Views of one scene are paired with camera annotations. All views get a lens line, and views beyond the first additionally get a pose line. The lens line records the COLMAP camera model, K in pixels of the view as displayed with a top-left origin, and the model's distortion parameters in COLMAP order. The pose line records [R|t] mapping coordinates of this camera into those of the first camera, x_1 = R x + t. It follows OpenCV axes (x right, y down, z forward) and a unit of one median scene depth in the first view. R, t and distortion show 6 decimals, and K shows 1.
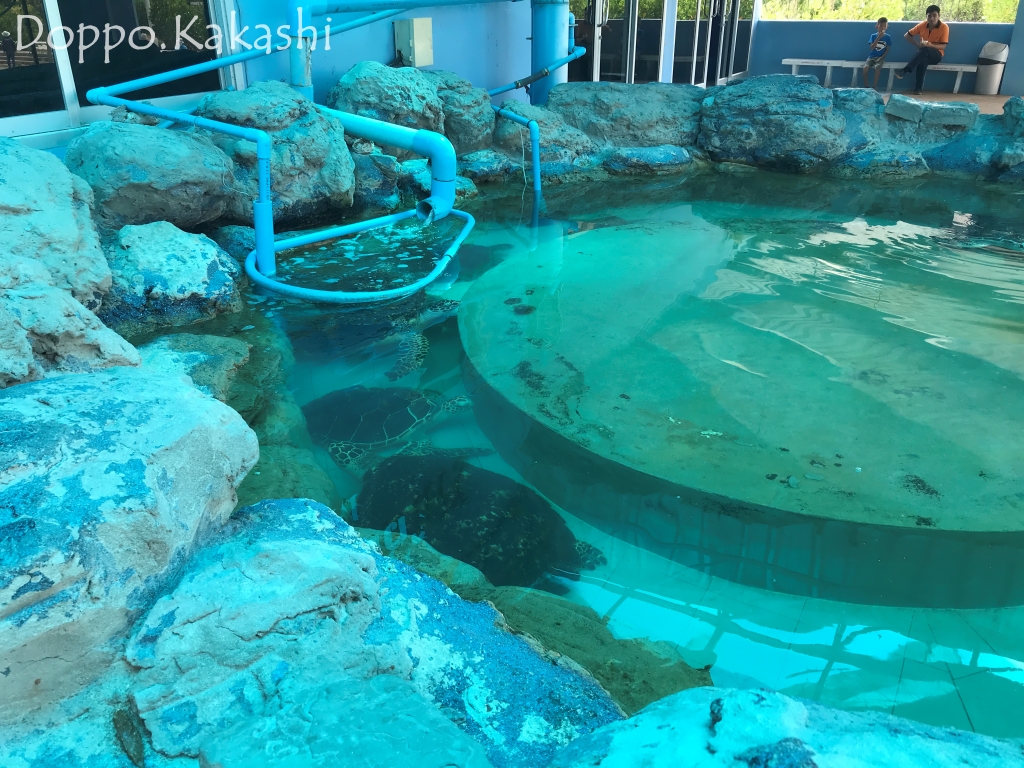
lens RADIAL K [[863.6, 0, 510.9], [0, 863.6, 381.7], [0, 0, 1]] dist [0.064306, -0.016583]
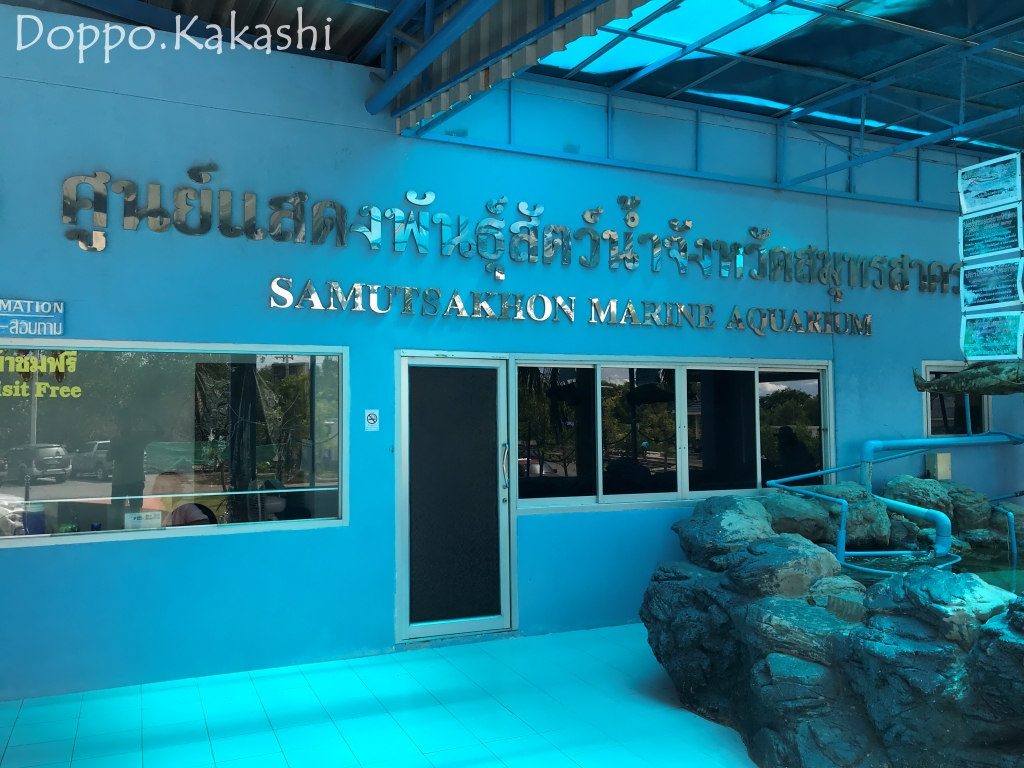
lens RADIAL K [[863.6, 0, 510.1], [0, 863.6, 348.3], [0, 0, 1]] dist [0.064306, -0.016583]
pose [[0.815035, -0.038097, -0.578158, 0.262546], [-0.239654, 0.886315, -0.396246, 0.367405], [0.527526, 0.461513, 0.713248, -0.987281]]
